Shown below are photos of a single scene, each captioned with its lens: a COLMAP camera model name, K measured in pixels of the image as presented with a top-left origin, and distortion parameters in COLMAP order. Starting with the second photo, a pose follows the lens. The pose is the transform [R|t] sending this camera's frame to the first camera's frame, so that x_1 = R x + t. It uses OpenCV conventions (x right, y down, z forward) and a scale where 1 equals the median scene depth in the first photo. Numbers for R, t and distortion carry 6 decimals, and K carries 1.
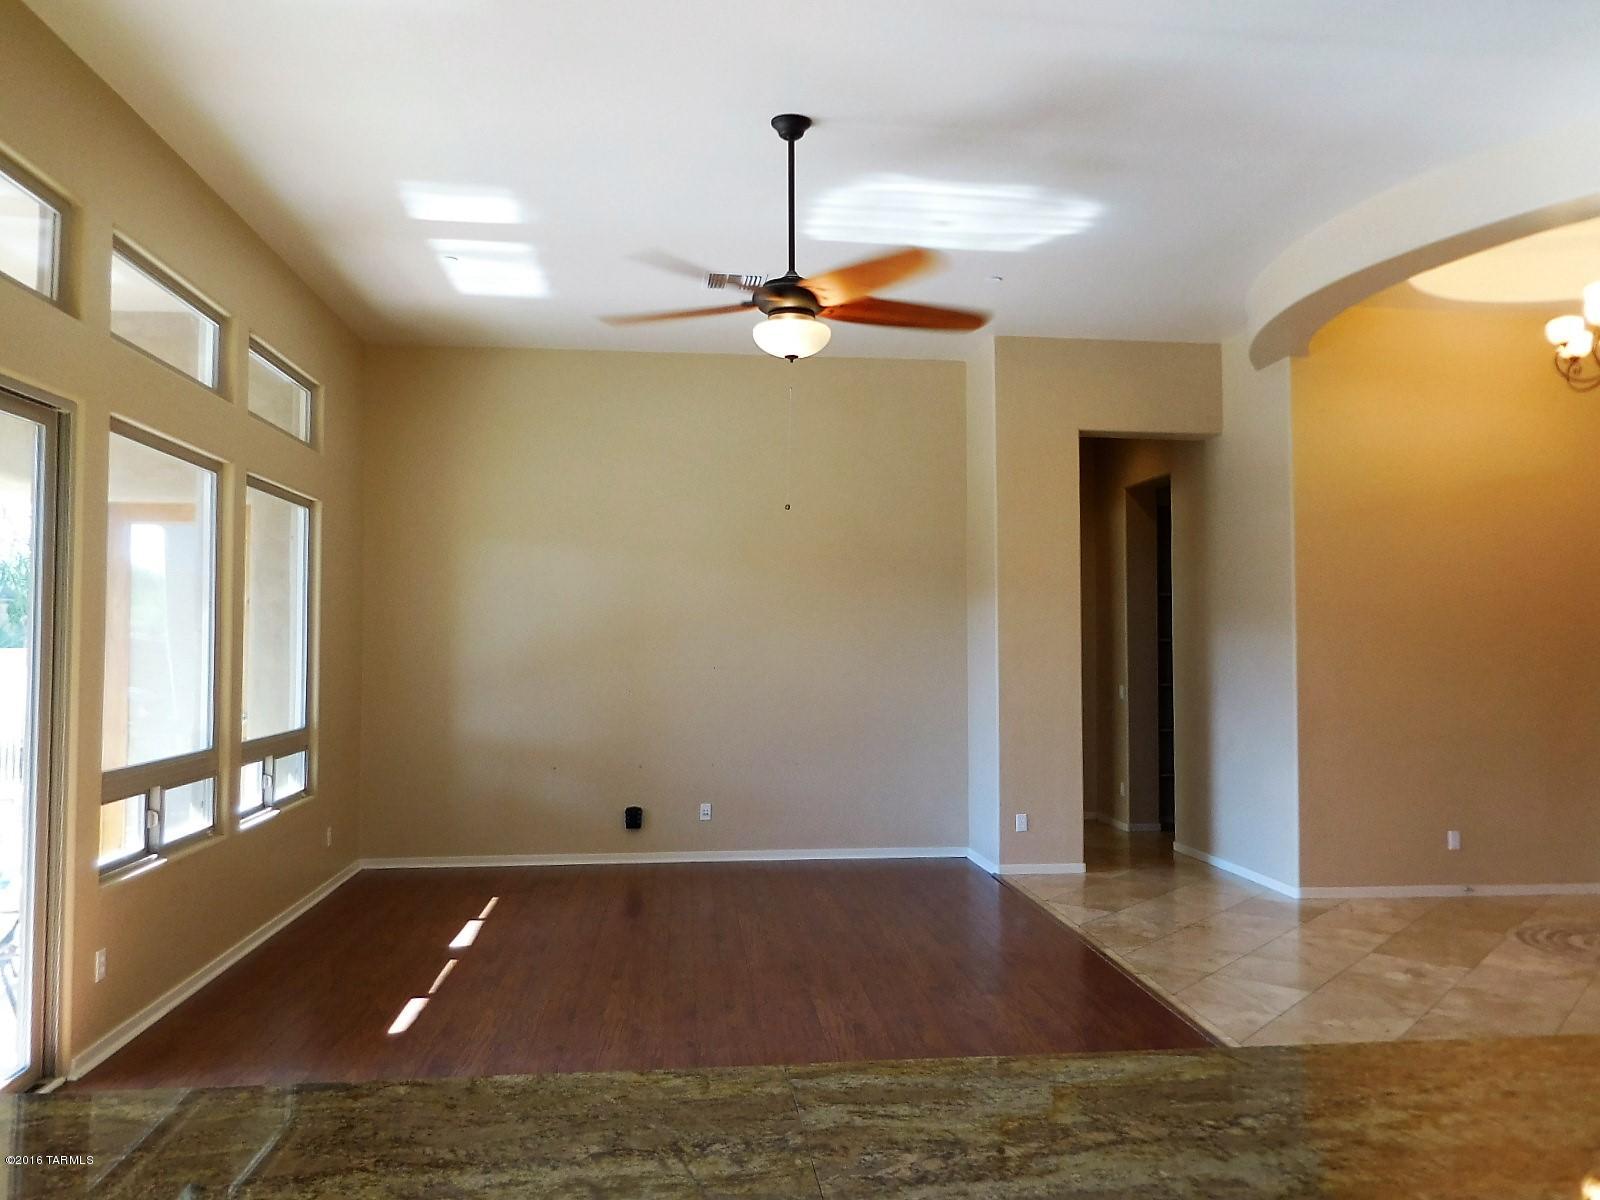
lens RADIAL K [[1232.4, 0, 809.6], [0, 1232.4, 593.8], [0, 0, 1]] dist [0.001299, 0.007392]
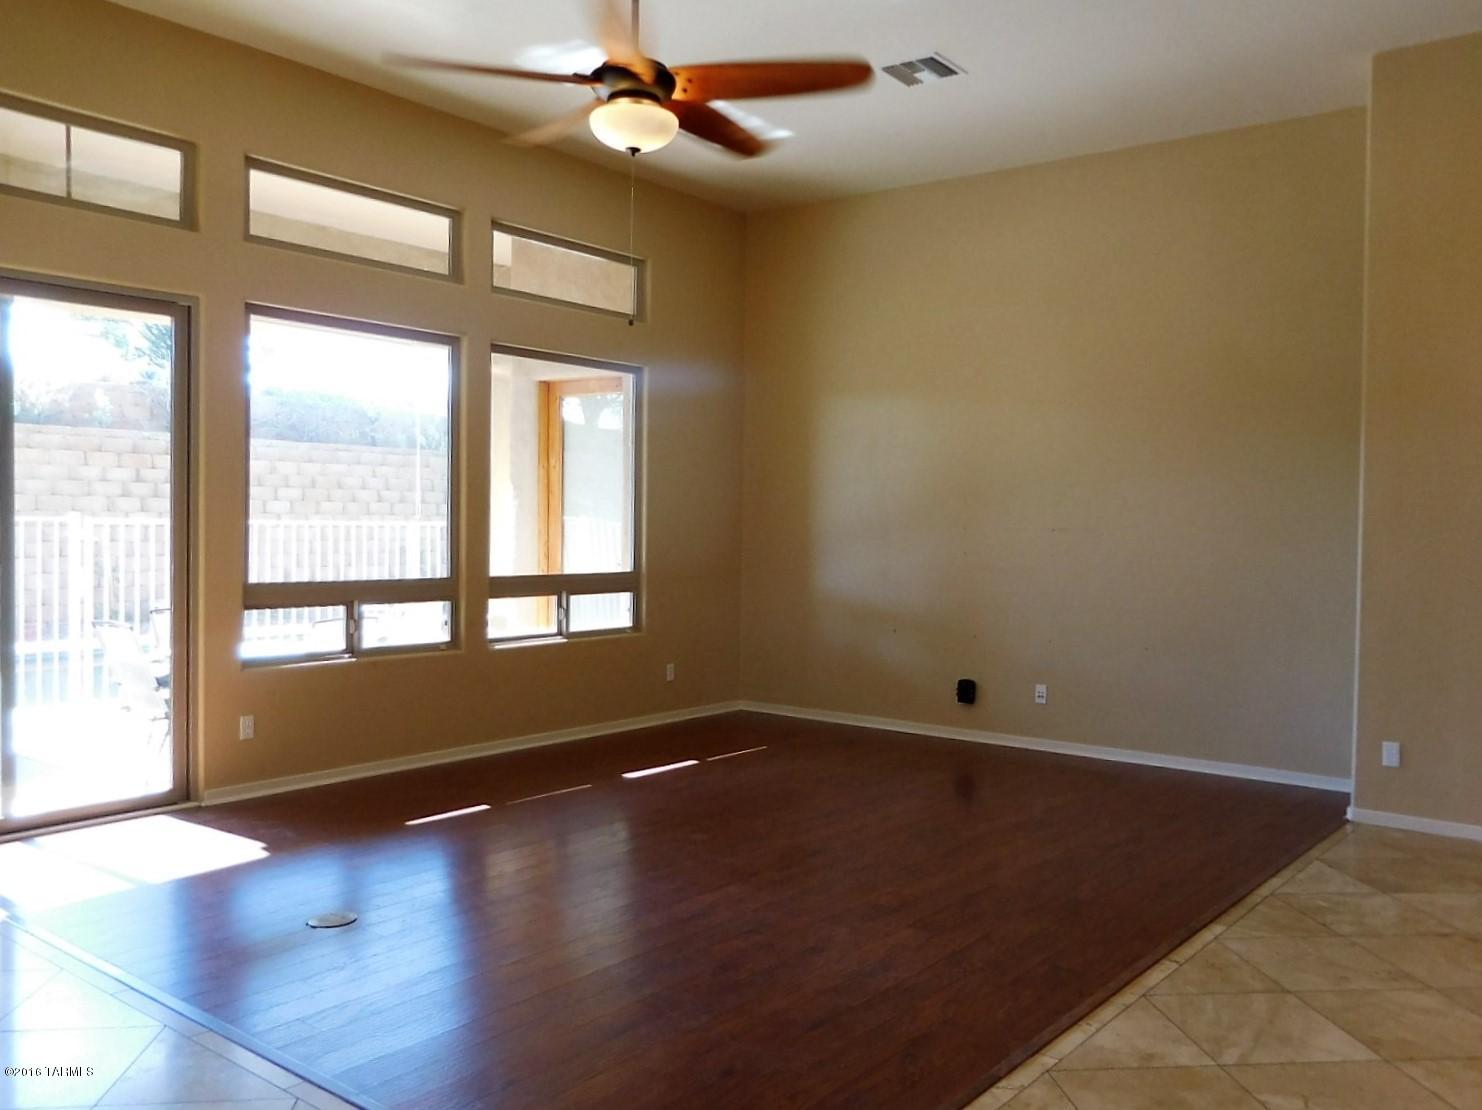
lens RADIAL K [[1247.5, 0, 747.2], [0, 1247.5, 569.5], [0, 0, 1]] dist [0.017010, 0.009202]
pose [[0.710372, 0.039280, -0.702730, 0.576921], [0.013398, 0.997506, 0.069302, 0.038093], [0.703699, -0.058645, 0.708073, 0.349630]]
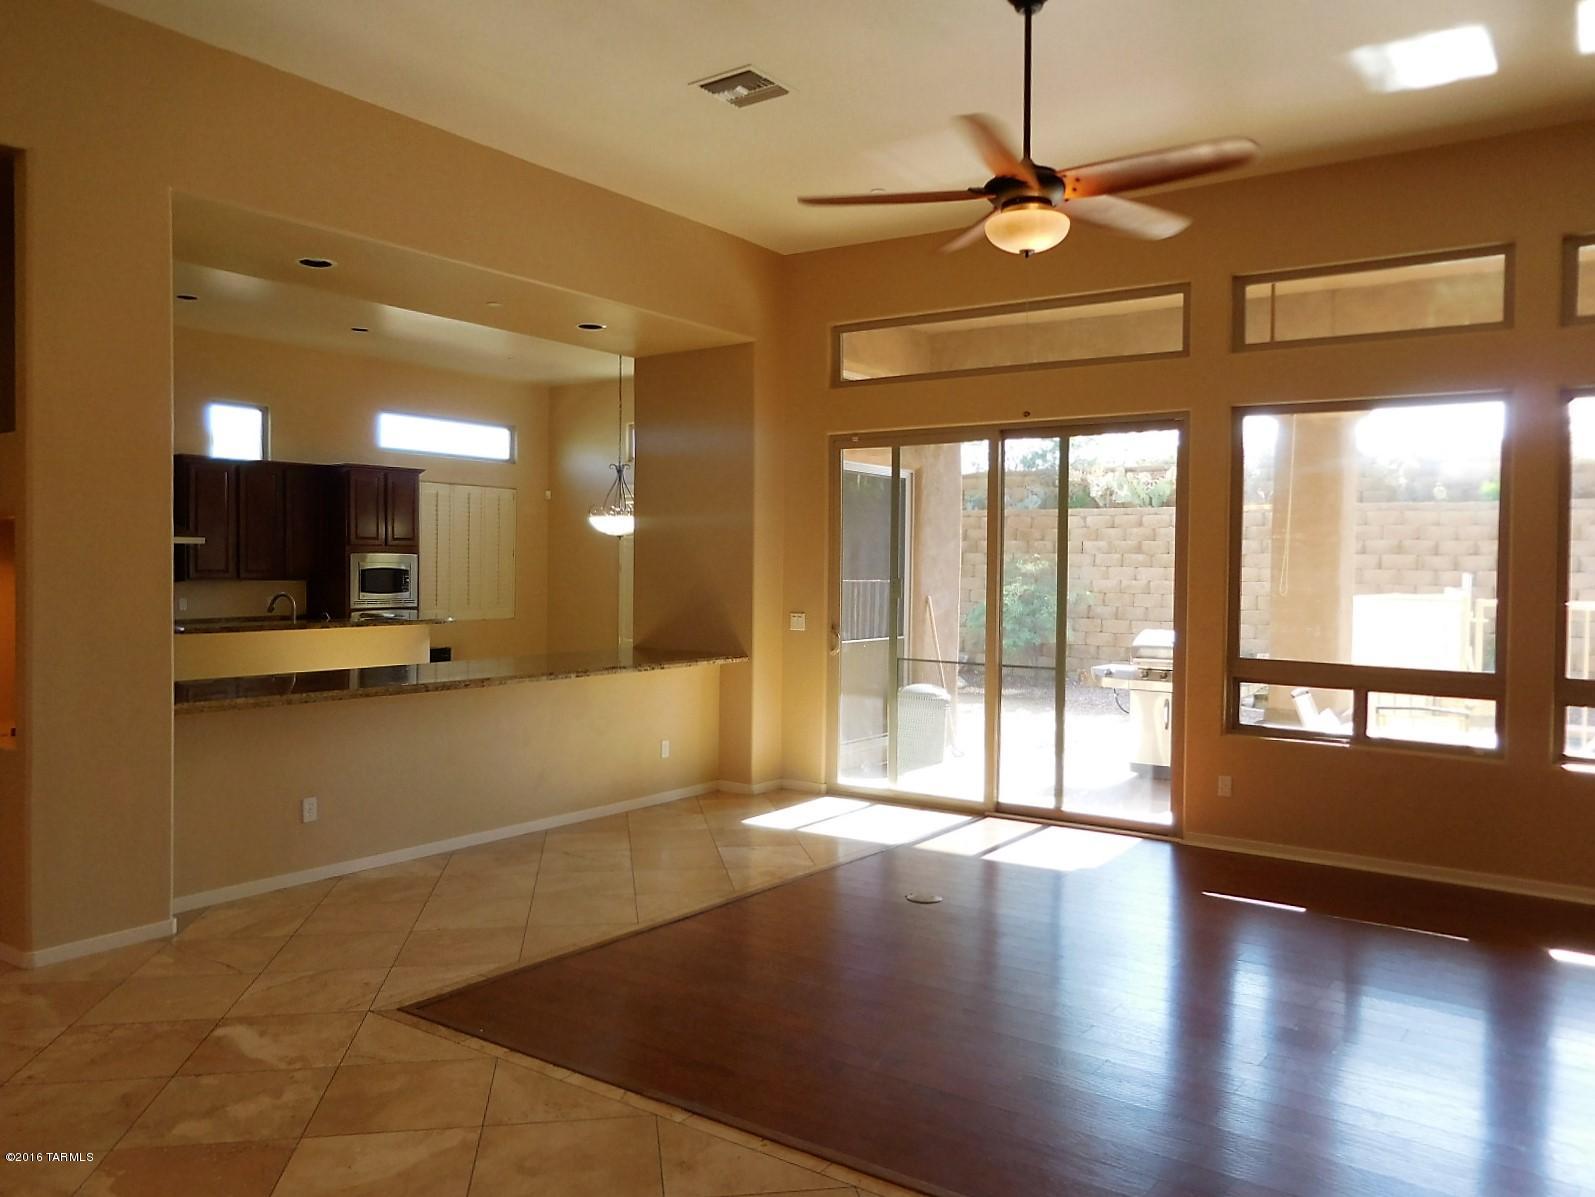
lens RADIAL K [[1228.6, 0, 800.3], [0, 1228.6, 590.5], [0, 0, 1]] dist [0.001299, 0.007392]
pose [[-0.677531, -0.002774, -0.735489, 0.667814], [0.012563, 0.999803, -0.015344, 0.064903], [0.735387, -0.019636, -0.677363, 1.271877]]
